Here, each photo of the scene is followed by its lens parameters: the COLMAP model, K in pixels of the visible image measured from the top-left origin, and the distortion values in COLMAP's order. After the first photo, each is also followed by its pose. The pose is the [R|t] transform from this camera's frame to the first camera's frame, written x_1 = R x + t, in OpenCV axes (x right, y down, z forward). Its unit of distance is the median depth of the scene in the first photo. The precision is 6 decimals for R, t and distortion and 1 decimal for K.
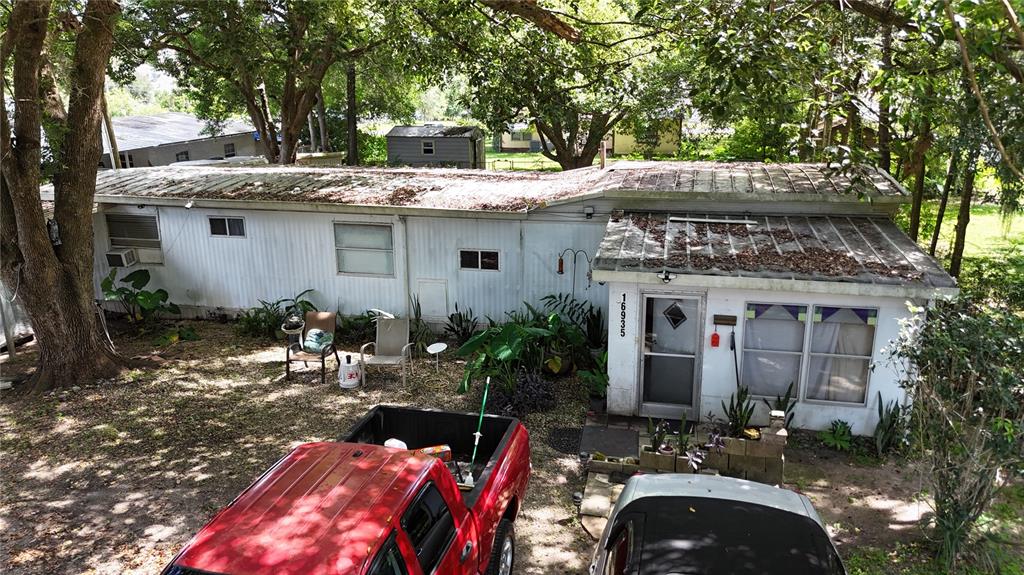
lens RADIAL K [[748.1, 0, 509.9], [0, 748.1, 289.4], [0, 0, 1]] dist [0.025048, -0.028406]
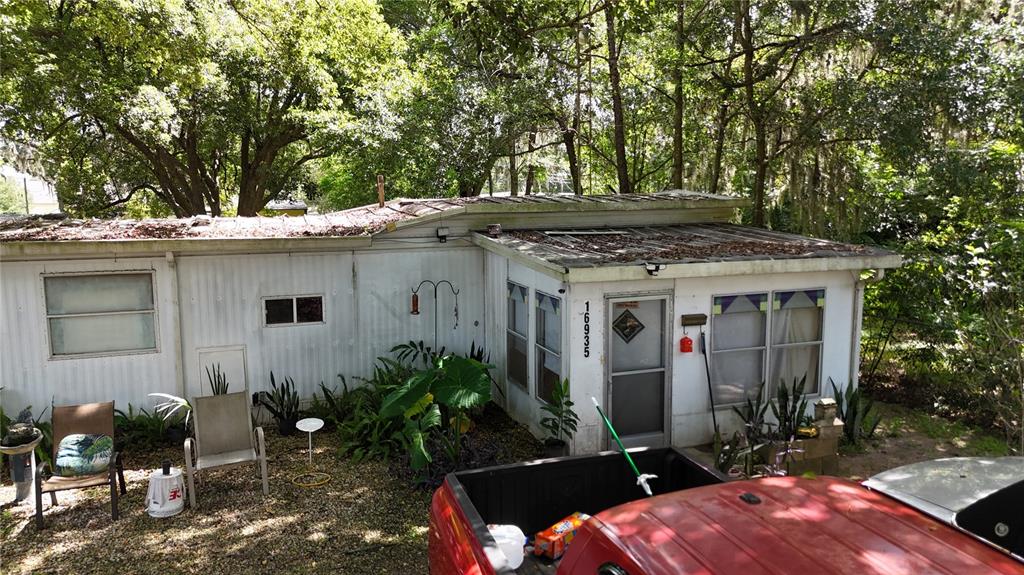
lens RADIAL K [[748.1, 0, 514.3], [0, 748.1, 285.1], [0, 0, 1]] dist [0.025048, -0.028406]
pose [[0.843811, -0.066637, 0.532487, -0.253590], [0.146446, 0.983192, -0.109028, 0.048427], [-0.516272, 0.169980, 0.839387, 0.281065]]
